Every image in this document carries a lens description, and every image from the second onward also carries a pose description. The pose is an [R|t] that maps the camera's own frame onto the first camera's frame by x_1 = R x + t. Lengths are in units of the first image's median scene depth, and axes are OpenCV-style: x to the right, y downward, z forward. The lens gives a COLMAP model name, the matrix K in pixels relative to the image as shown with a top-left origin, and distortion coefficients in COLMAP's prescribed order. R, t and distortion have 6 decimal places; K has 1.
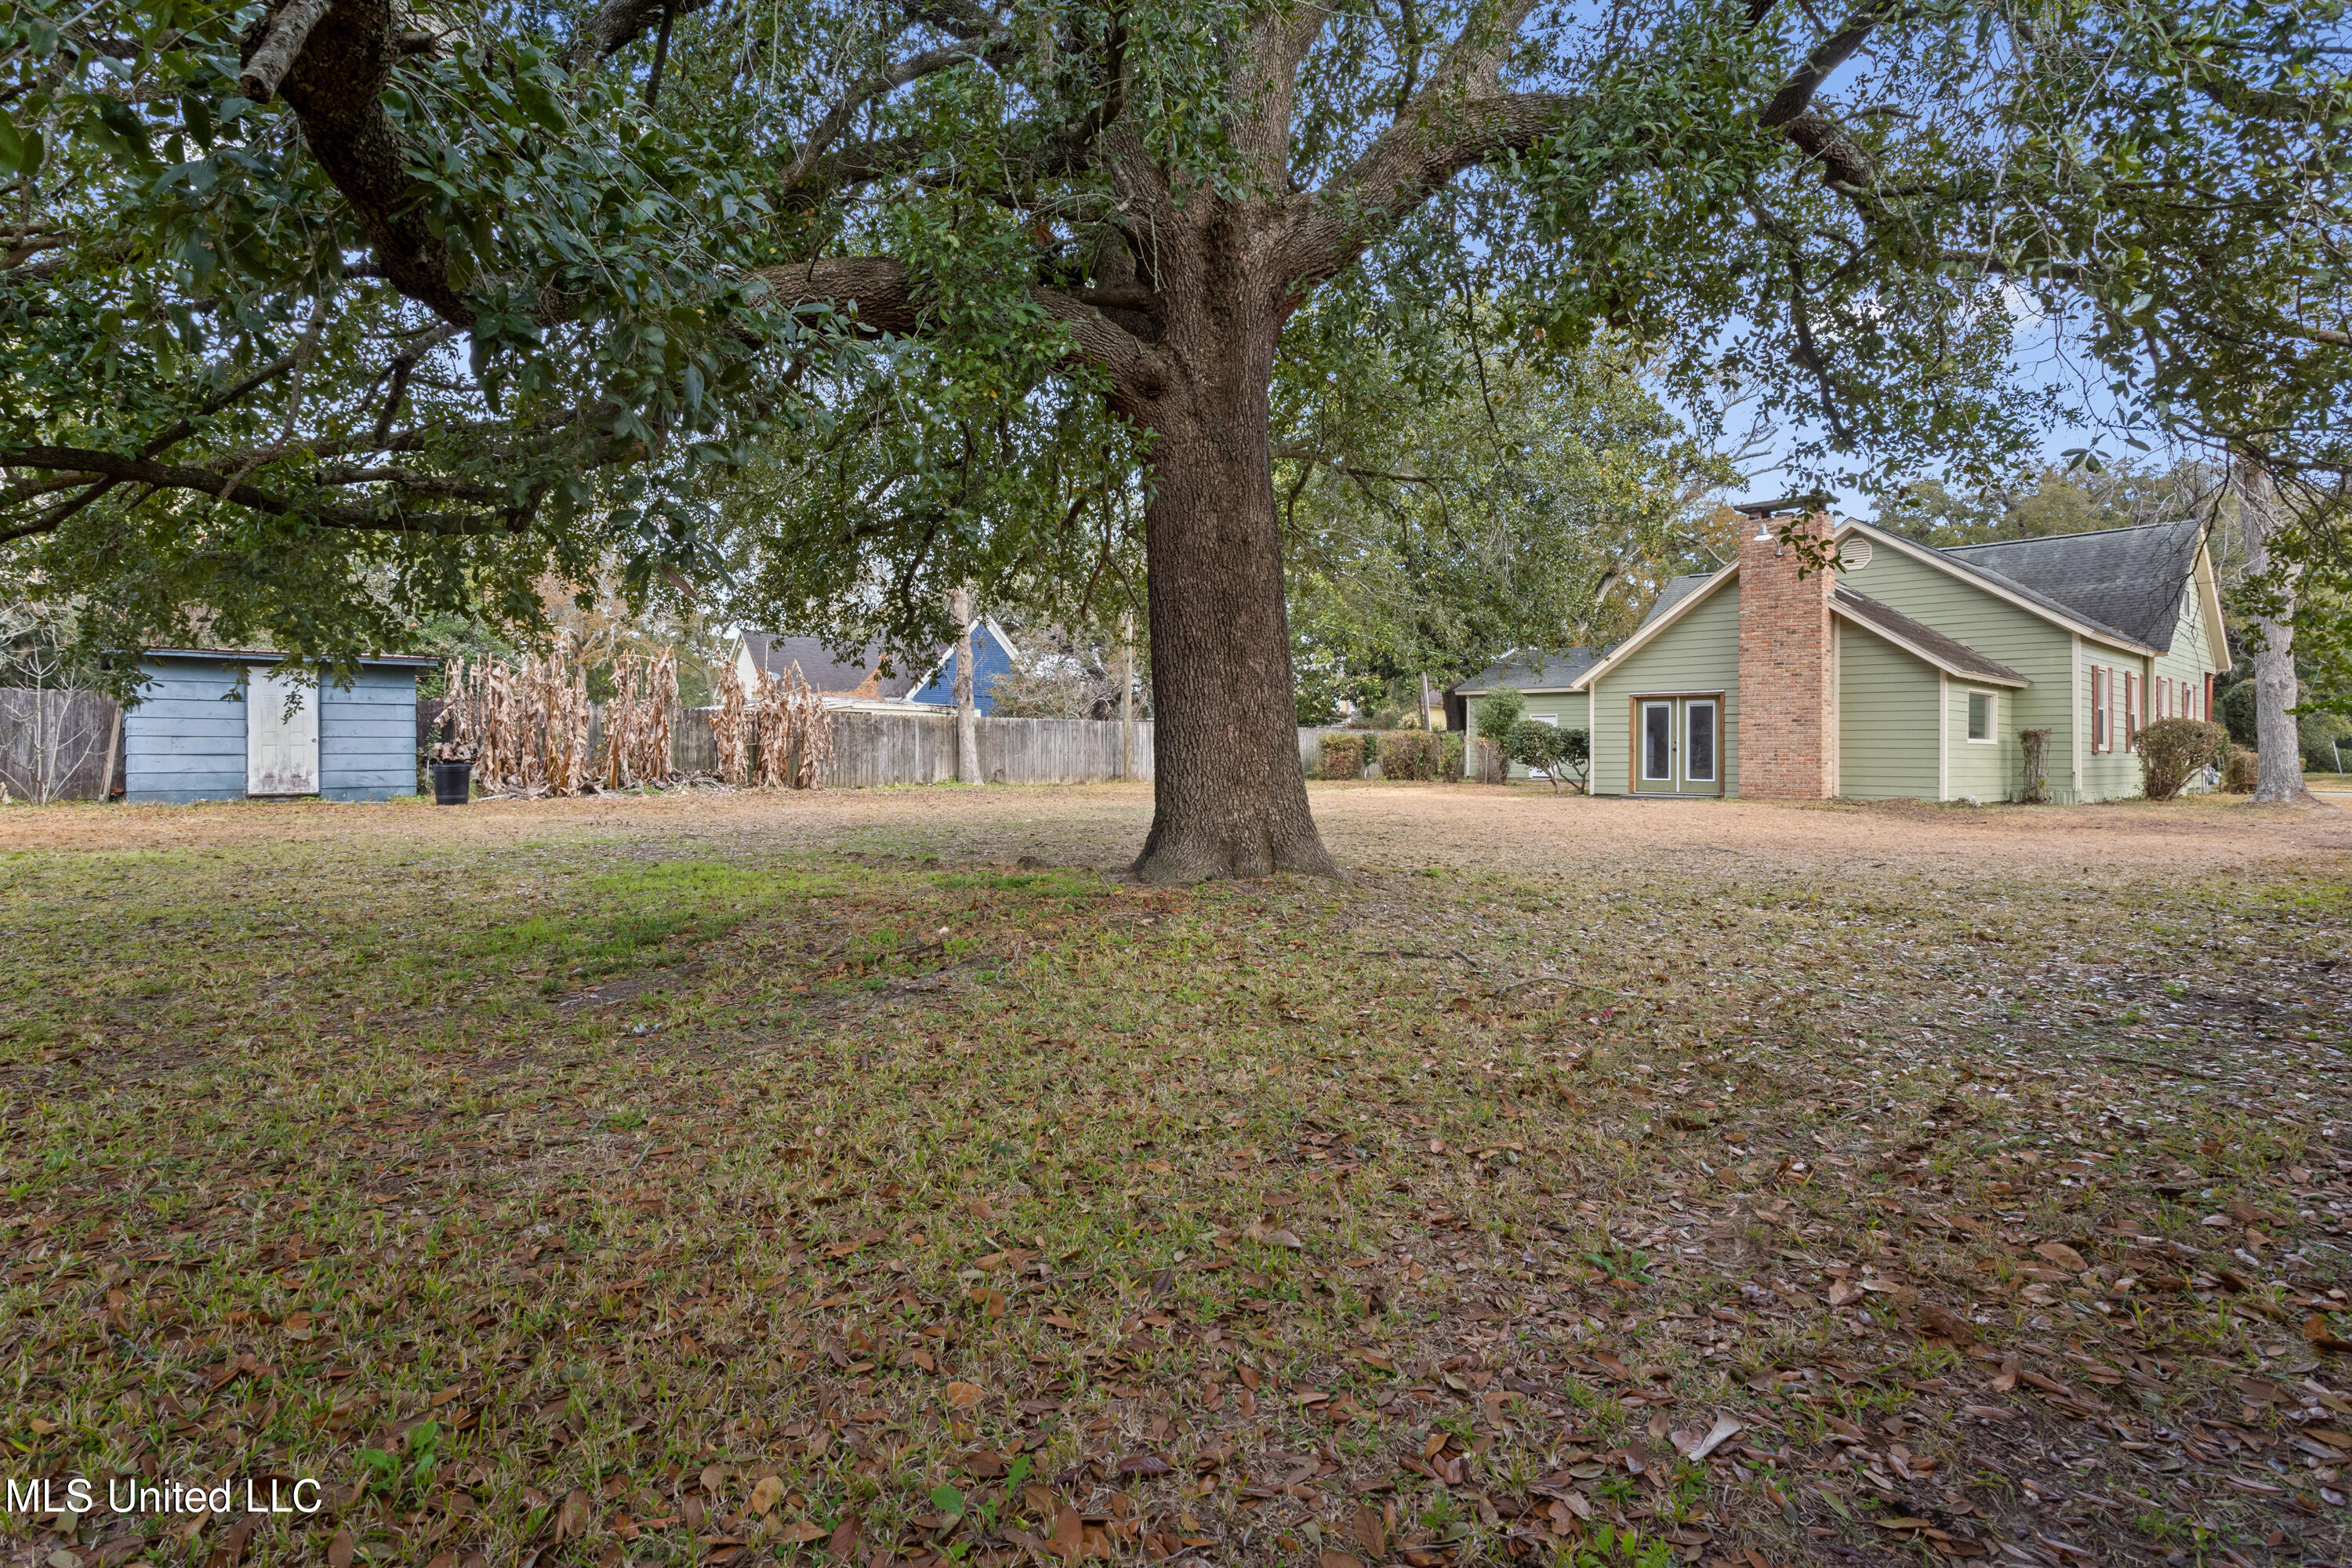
lens RADIAL K [[1192.6, 0, 1171.3], [0, 1192.6, 740.3], [0, 0, 1]] dist [-0.000393, 0.000581]
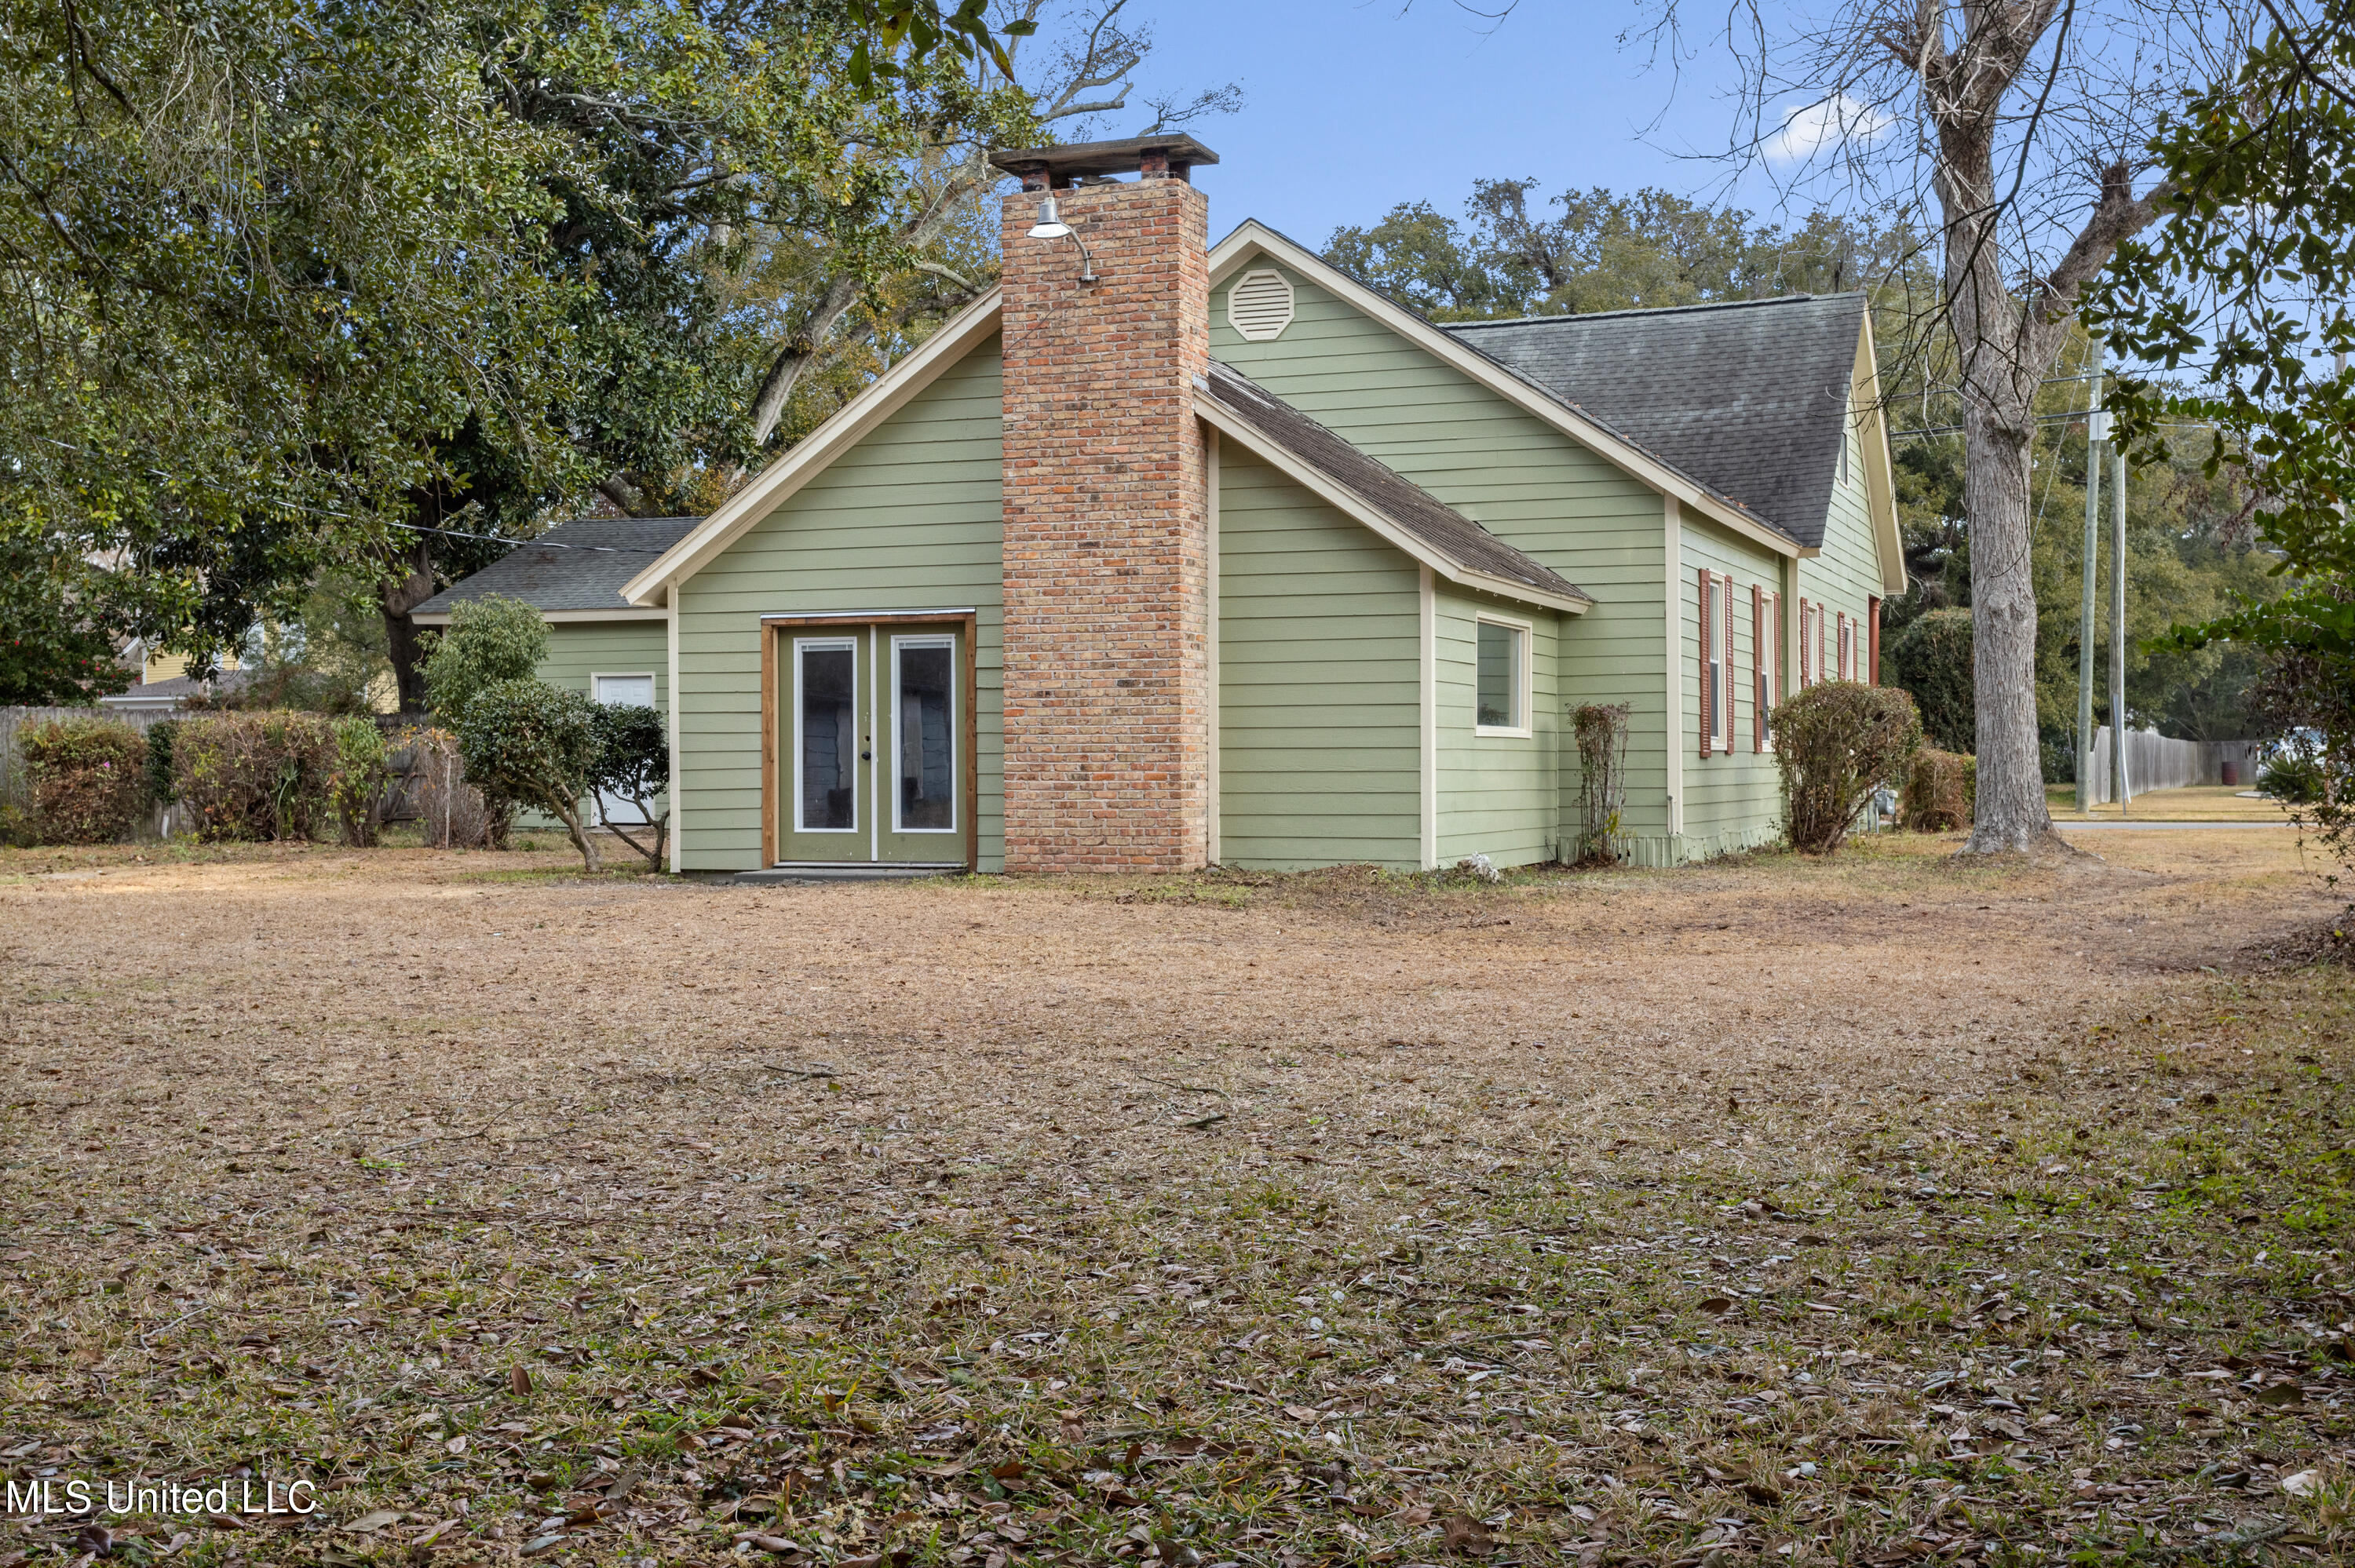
lens RADIAL K [[2684.3, 0, 1177.5], [0, 2684.3, 784.0], [0, 0, 1]] dist [0.003047, -0.002064]
pose [[0.890436, -0.014401, 0.454880, 0.107503], [0.006682, 0.999805, 0.018572, 0.001048], [-0.455059, -0.013497, 0.890359, 0.151490]]
